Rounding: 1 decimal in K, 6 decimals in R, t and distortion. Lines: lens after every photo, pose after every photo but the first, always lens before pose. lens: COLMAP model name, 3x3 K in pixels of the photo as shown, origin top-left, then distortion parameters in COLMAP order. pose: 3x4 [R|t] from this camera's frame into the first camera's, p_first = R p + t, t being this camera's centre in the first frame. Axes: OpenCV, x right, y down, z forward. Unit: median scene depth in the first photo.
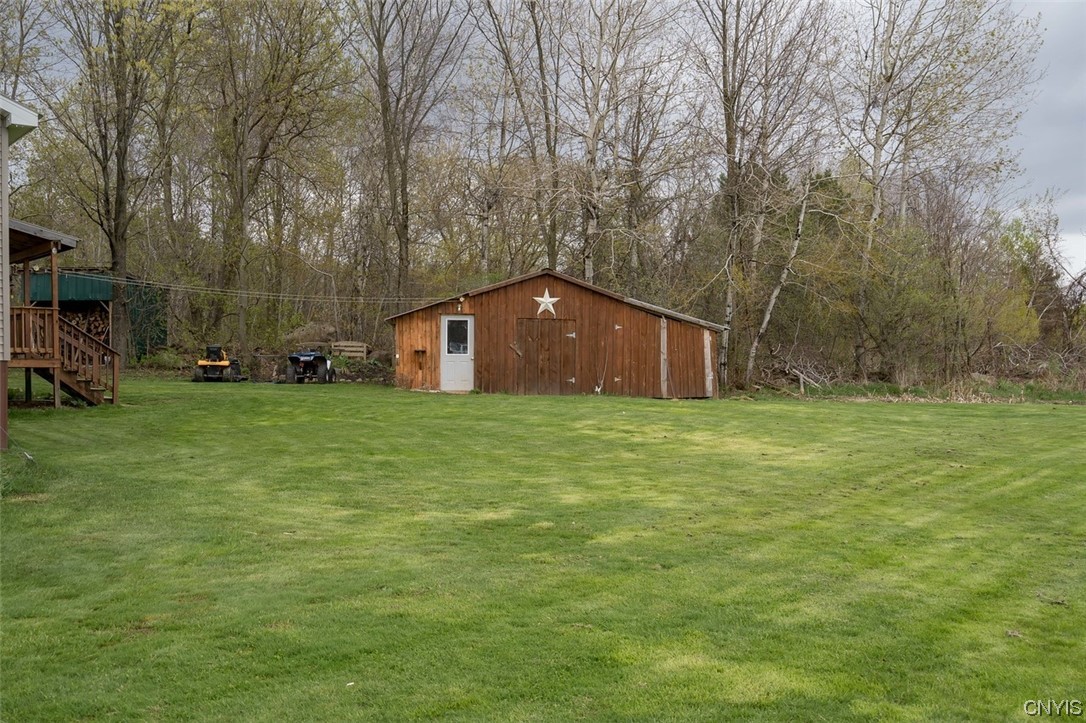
lens RADIAL K [[1115.4, 0, 562.5], [0, 1115.4, 387.1], [0, 0, 1]] dist [0.014381, -0.000801]
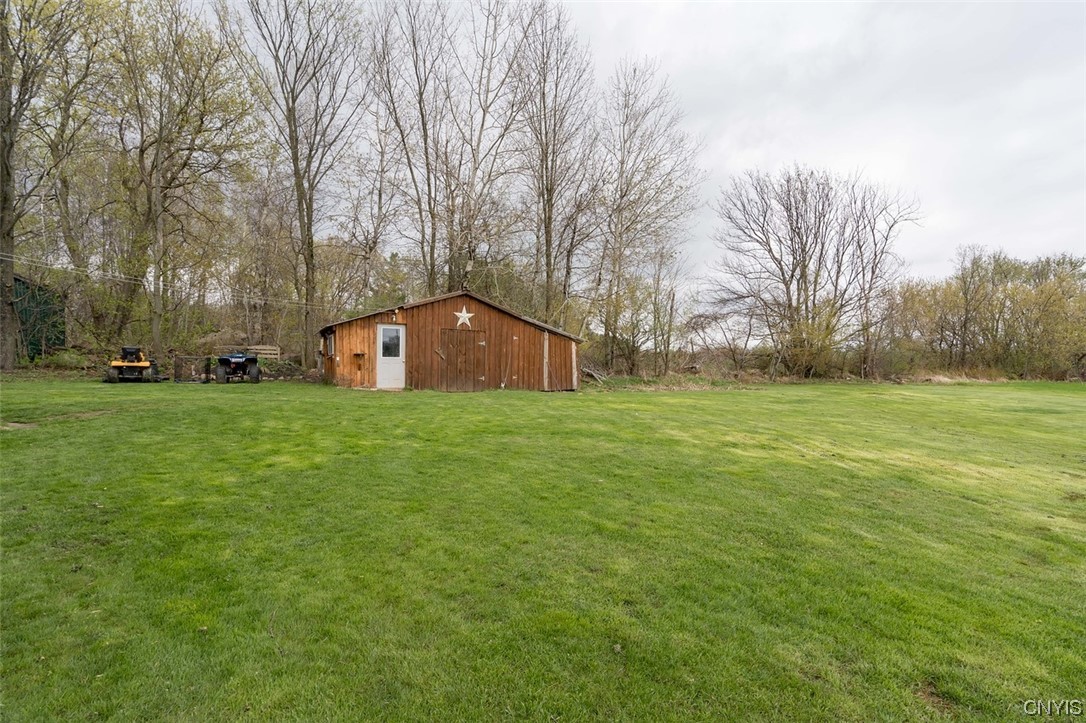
lens RADIAL K [[509.4, 0, 542.5], [0, 509.4, 369.7], [0, 0, 1]] dist [0.013613, 0.000351]
pose [[0.912323, -0.001920, 0.409466, -0.168479], [0.003330, 0.999991, -0.002732, -0.014257], [-0.409457, 0.003856, 0.912321, 0.436595]]
